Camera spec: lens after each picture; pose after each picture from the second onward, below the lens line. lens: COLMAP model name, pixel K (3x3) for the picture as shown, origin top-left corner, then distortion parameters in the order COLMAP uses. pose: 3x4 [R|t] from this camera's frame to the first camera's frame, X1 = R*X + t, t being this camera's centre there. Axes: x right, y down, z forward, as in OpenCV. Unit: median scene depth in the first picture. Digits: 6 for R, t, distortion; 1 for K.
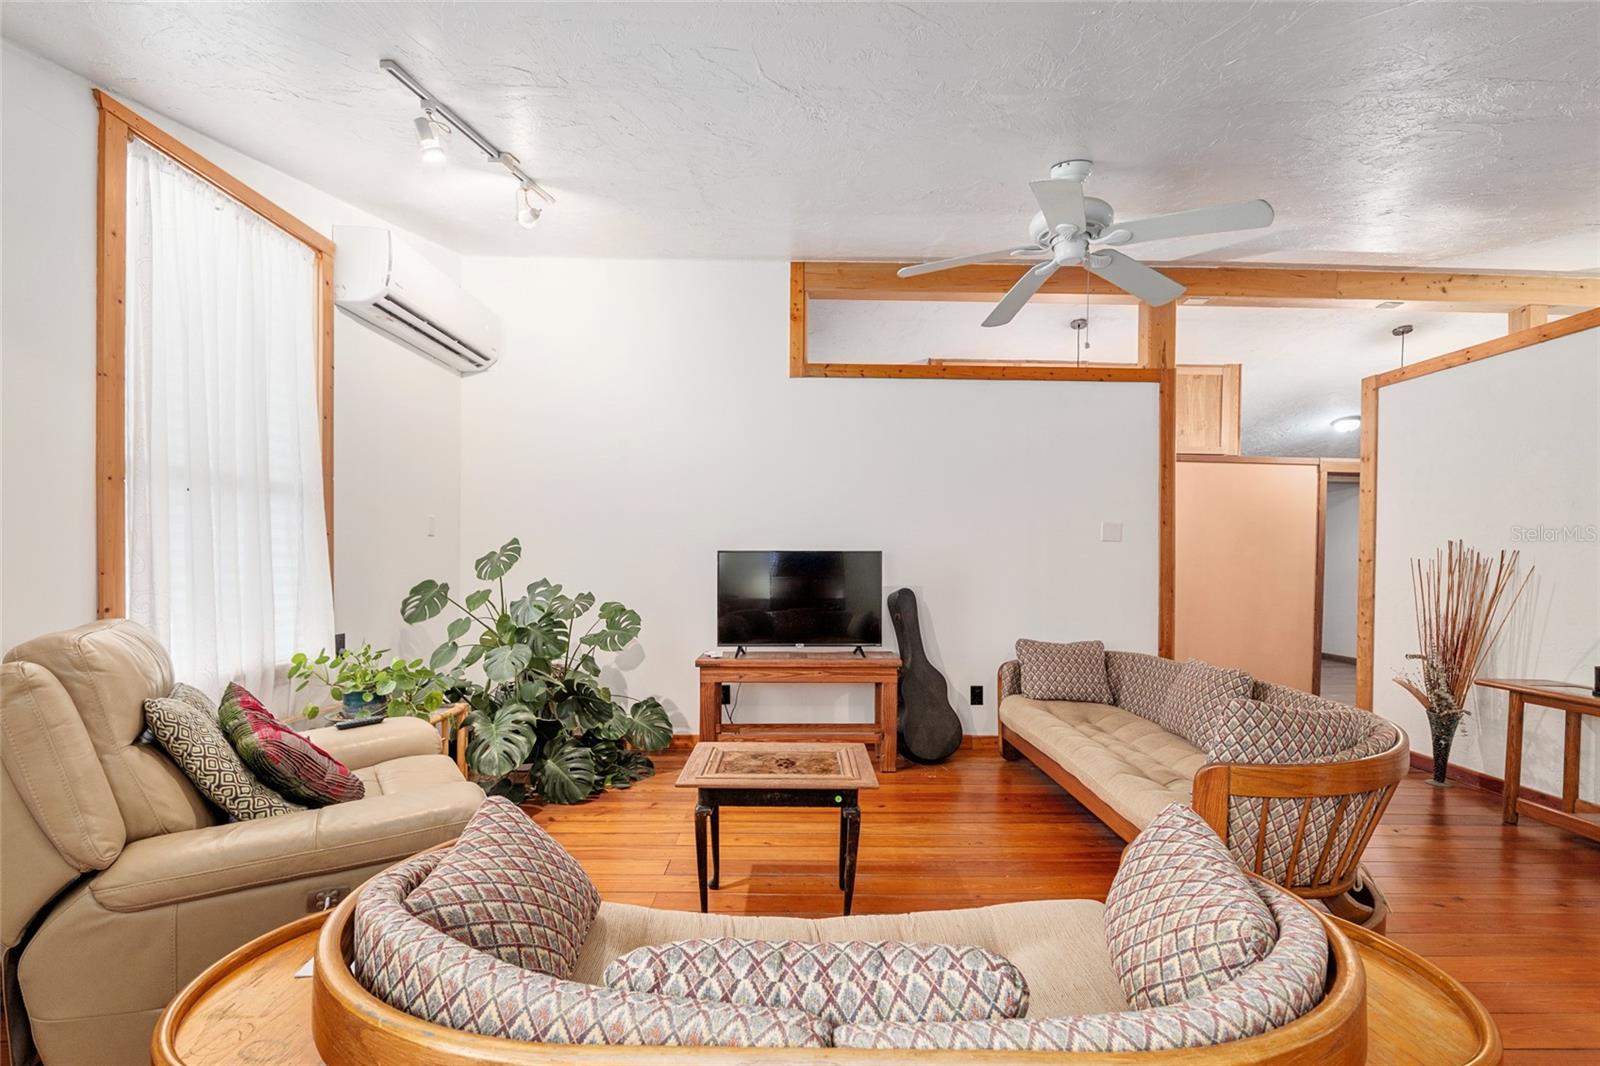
lens RADIAL K [[661.1, 0, 799.0], [0, 661.1, 540.3], [0, 0, 1]] dist [-0.002240, -0.000316]
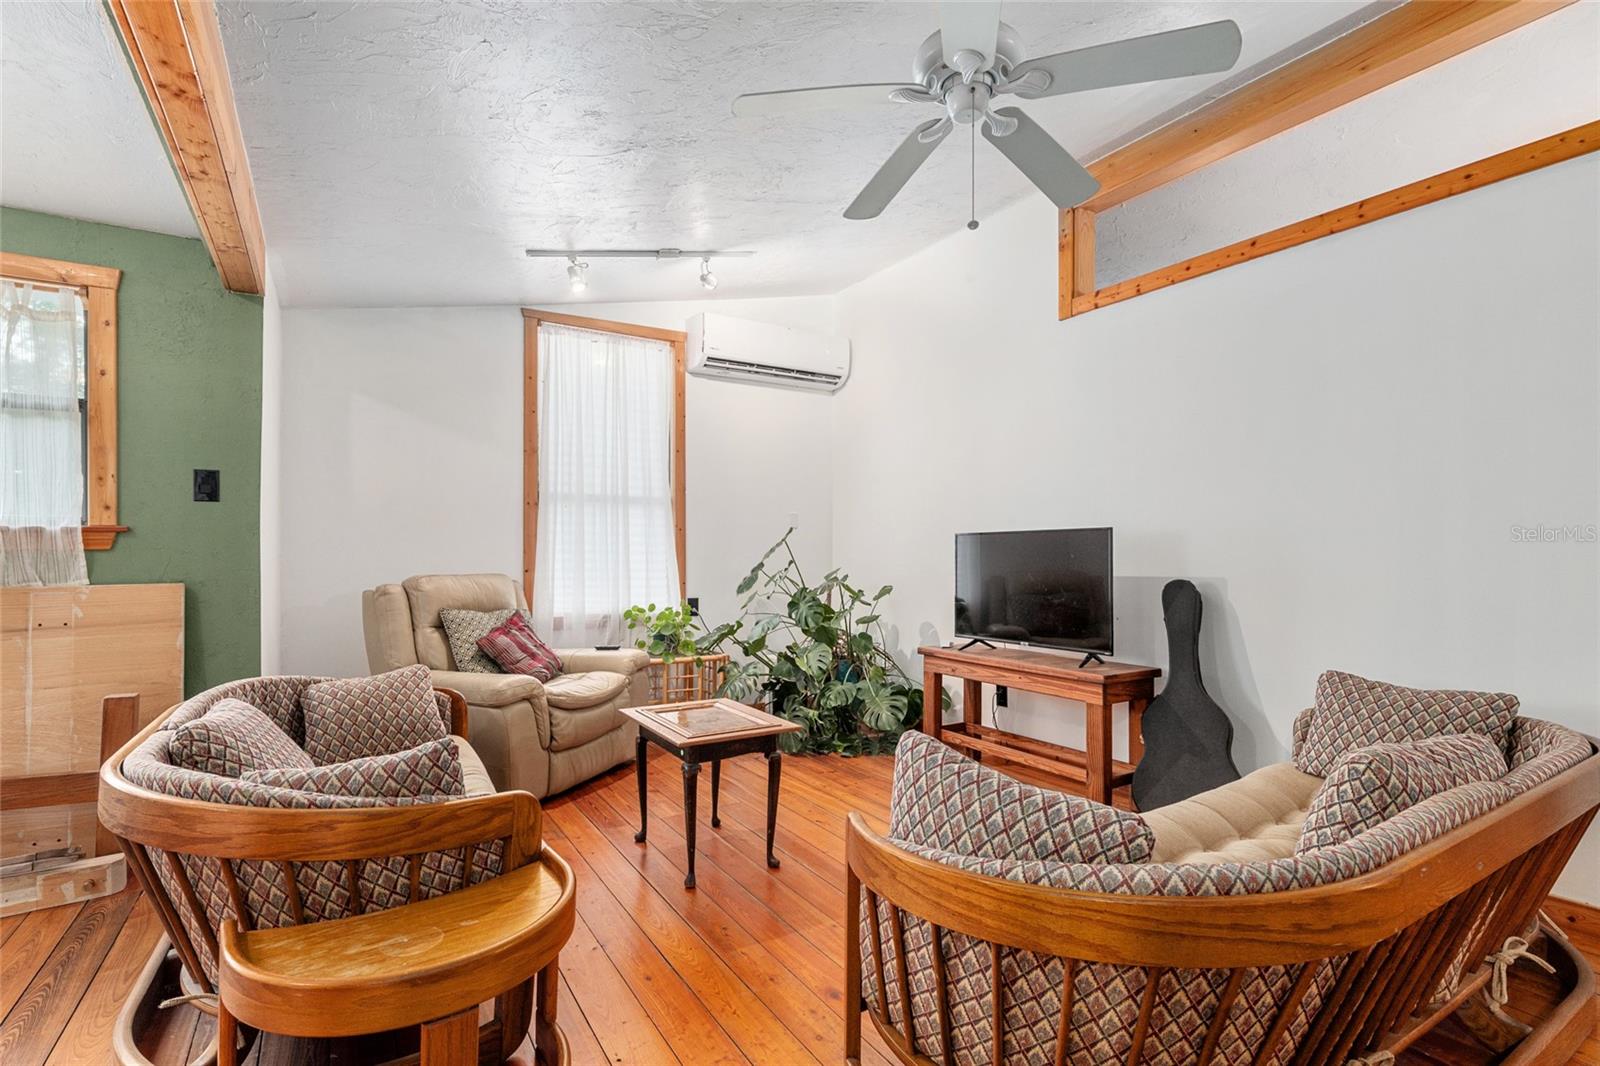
lens RADIAL K [[745.5, 0, 797.7], [0, 745.5, 548.4], [0, 0, 1]] dist [0.001065, 0.000043]
pose [[0.526009, -0.013701, -0.850368, 0.746144], [0.016624, 0.999845, -0.005826, 0.043019], [0.850316, -0.011072, 0.526155, 0.293332]]
